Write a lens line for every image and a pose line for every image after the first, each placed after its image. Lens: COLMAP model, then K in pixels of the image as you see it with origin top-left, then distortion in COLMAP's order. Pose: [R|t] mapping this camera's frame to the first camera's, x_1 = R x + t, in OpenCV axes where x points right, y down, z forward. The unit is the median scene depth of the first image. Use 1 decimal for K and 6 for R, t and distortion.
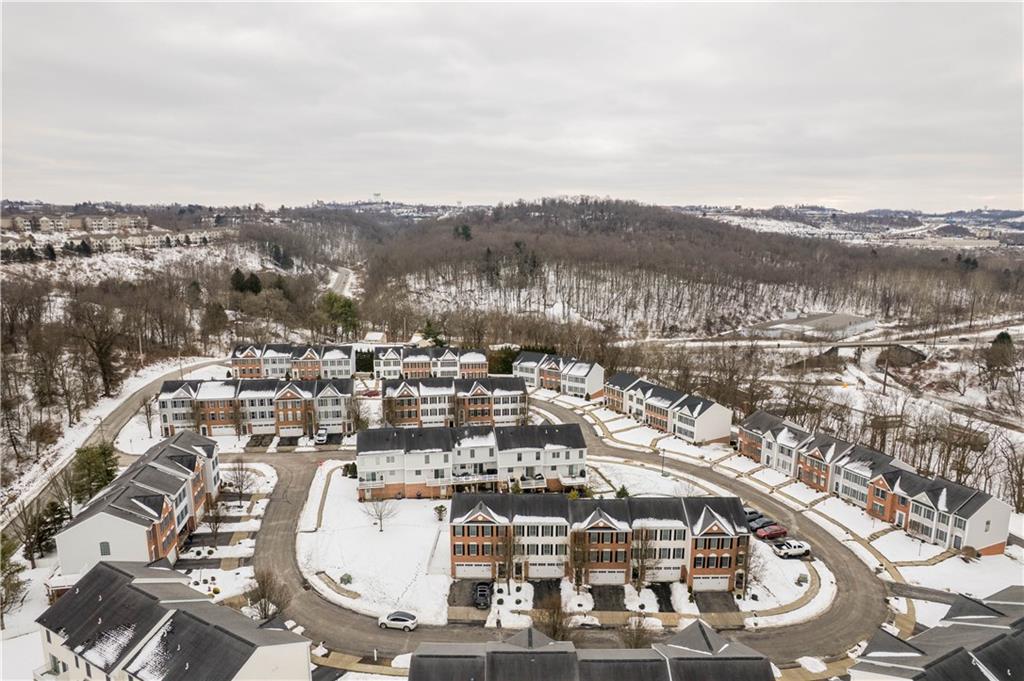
lens RADIAL K [[658.7, 0, 508.5], [0, 658.7, 343.0], [0, 0, 1]] dist [-0.064508, 0.057348]
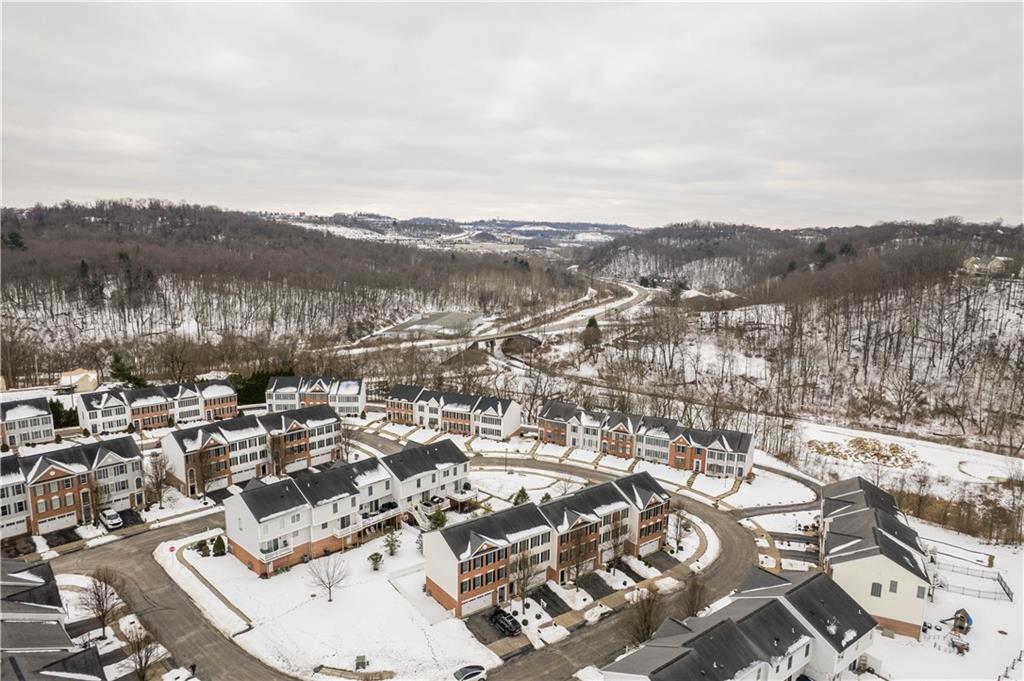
lens RADIAL K [[658.7, 0, 508.5], [0, 658.7, 343.0], [0, 0, 1]] dist [-0.064508, 0.057348]
pose [[0.793328, -0.091980, 0.601805, -0.339400], [0.097352, 0.994967, 0.023736, -0.030806], [-0.600960, 0.039757, 0.798290, 0.117596]]
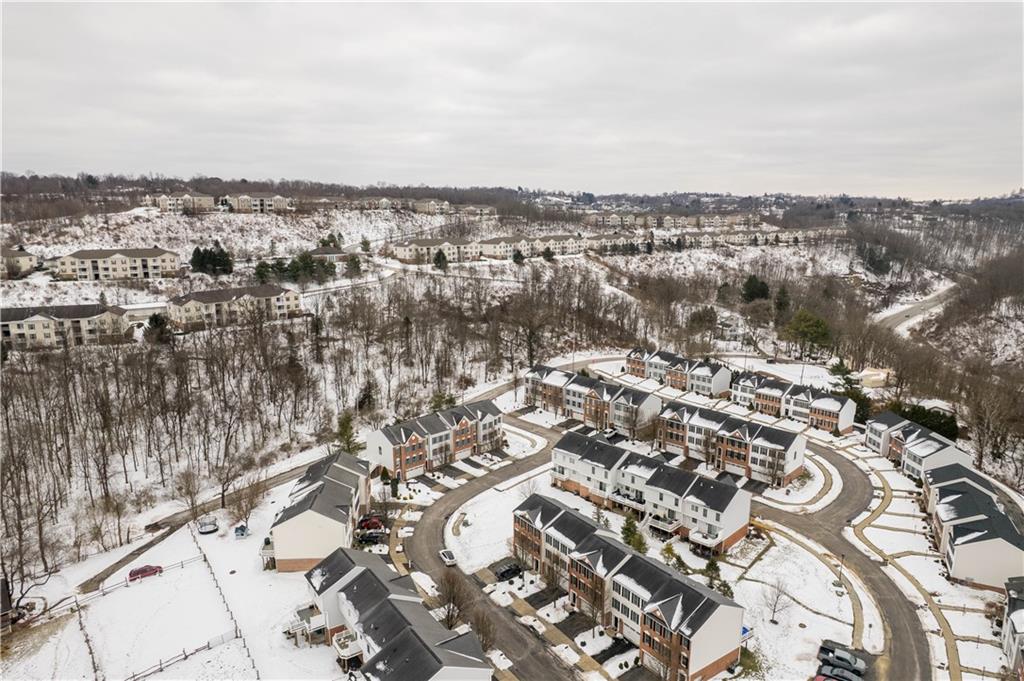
lens RADIAL K [[658.7, 0, 508.5], [0, 658.7, 343.0], [0, 0, 1]] dist [-0.064508, 0.057348]
pose [[0.575665, 0.166348, -0.800586, 0.534570], [-0.151992, 0.983794, 0.095124, -0.106741], [0.803436, 0.066923, 0.591619, 0.118536]]
